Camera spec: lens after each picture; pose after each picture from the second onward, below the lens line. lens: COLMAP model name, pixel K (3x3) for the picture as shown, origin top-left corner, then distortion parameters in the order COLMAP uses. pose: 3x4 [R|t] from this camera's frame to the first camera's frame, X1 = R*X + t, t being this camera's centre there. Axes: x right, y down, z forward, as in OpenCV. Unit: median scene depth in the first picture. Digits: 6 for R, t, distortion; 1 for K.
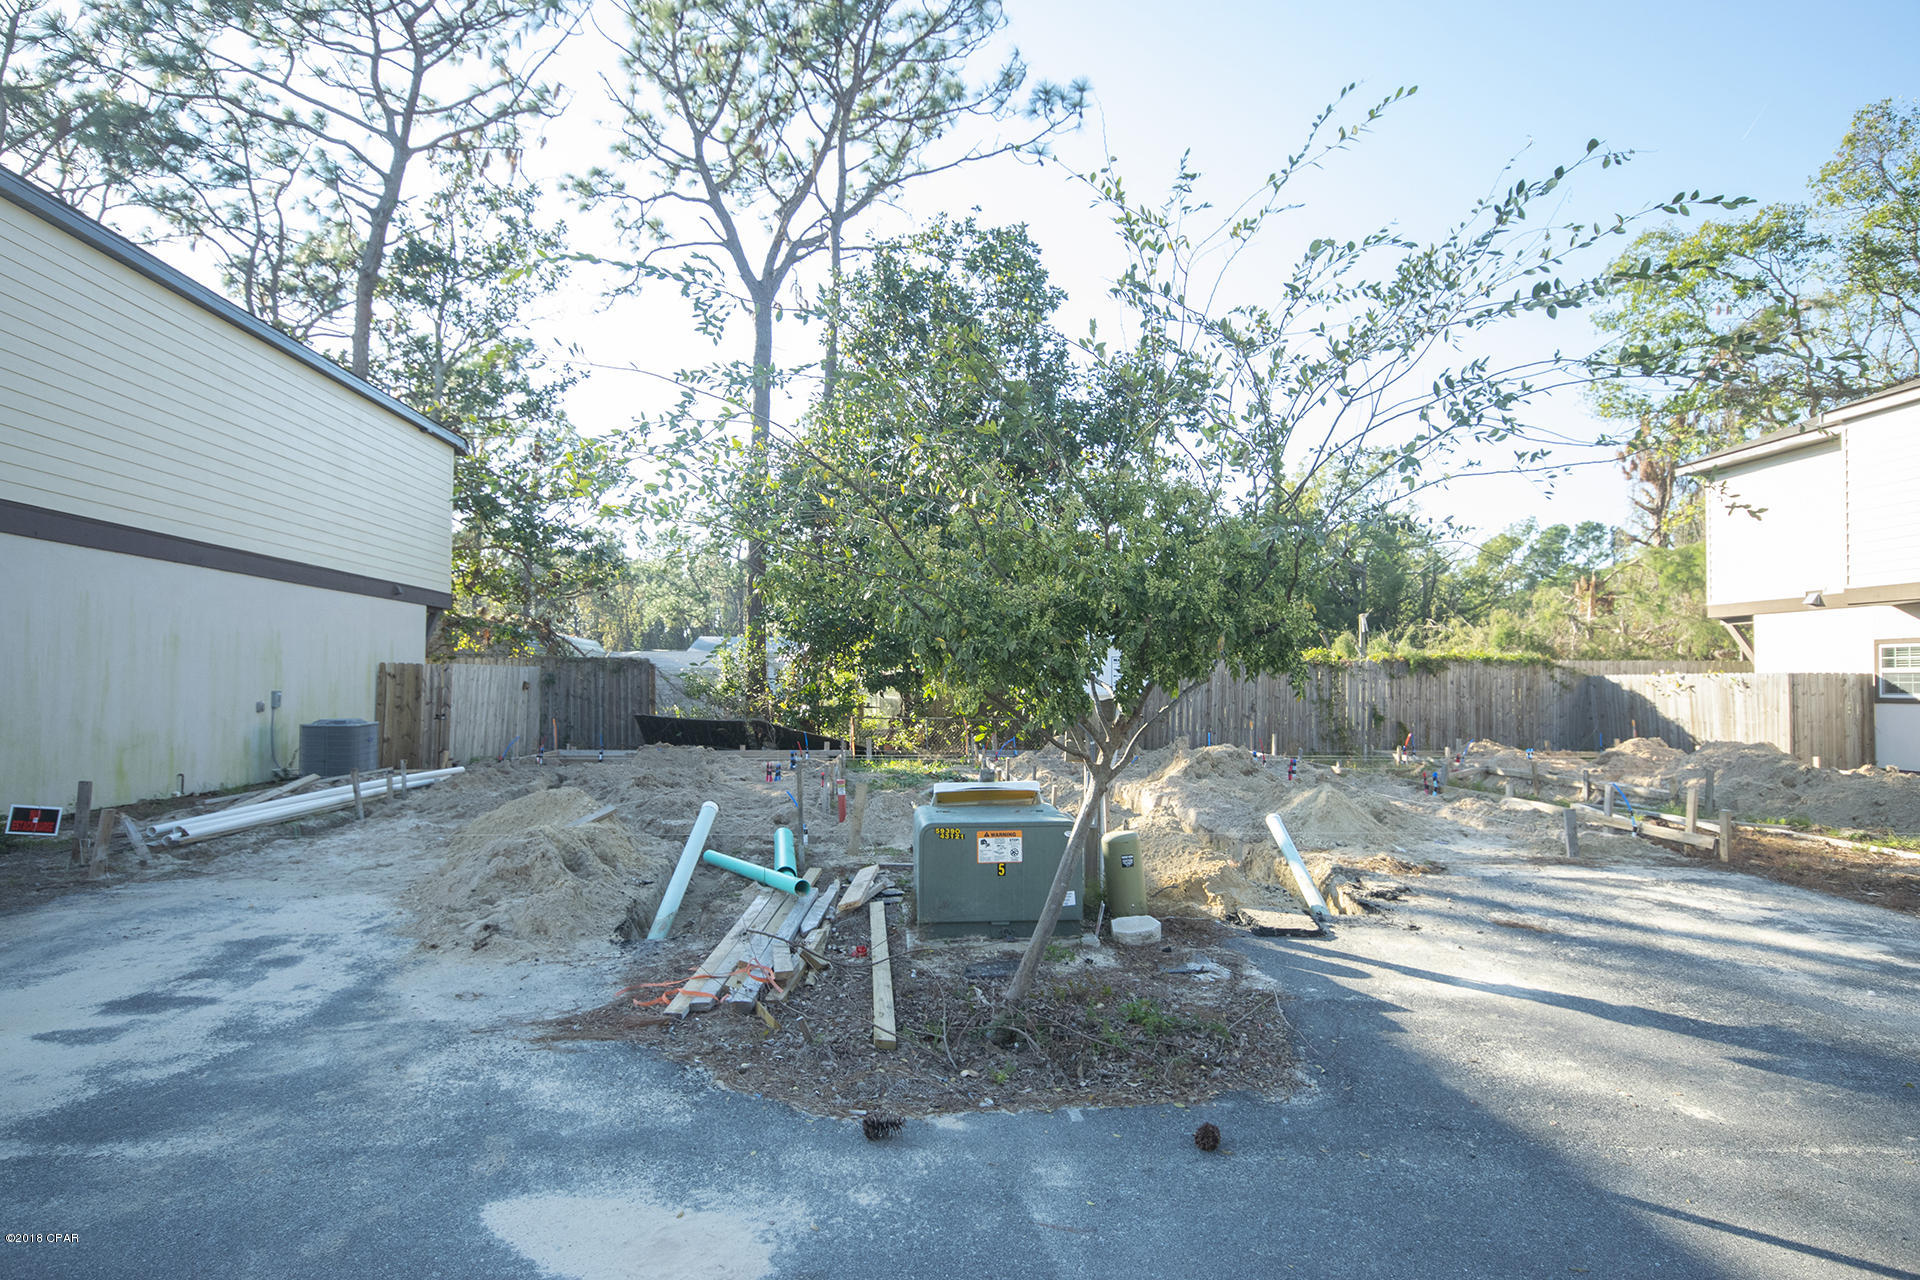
lens RADIAL K [[1155.4, 0, 960.0], [0, 1155.4, 640.0], [0, 0, 1]] dist [0.024492, -0.000759]
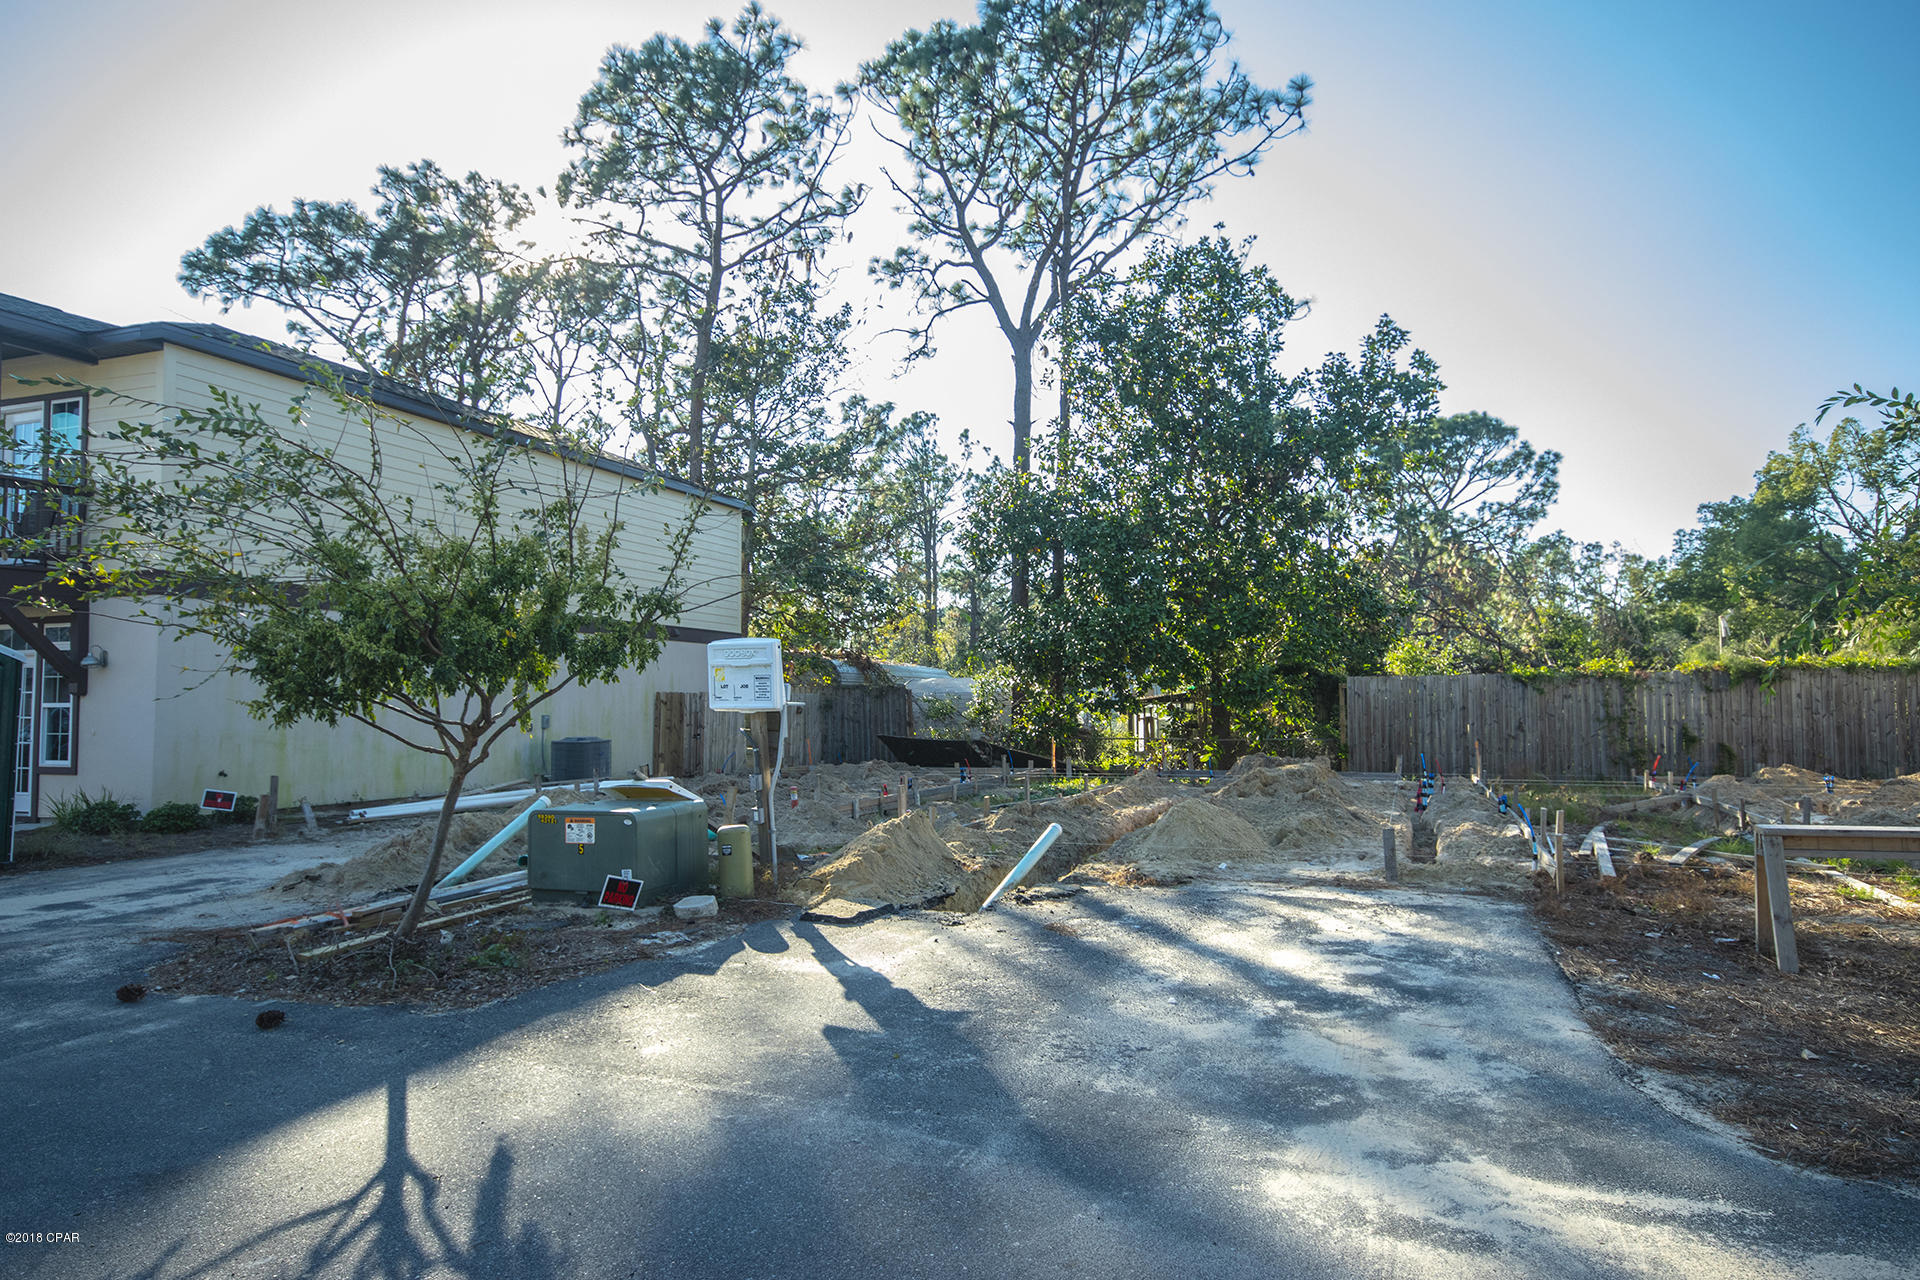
lens RADIAL K [[1166.0, 0, 959.8], [0, 1166.0, 622.2], [0, 0, 1]] dist [0.017739, 0.000610]
pose [[0.910699, -0.041132, -0.411017, 0.235057], [0.025802, 0.998751, -0.042777, 0.005400], [0.412263, 0.028352, 0.910624, 0.007341]]
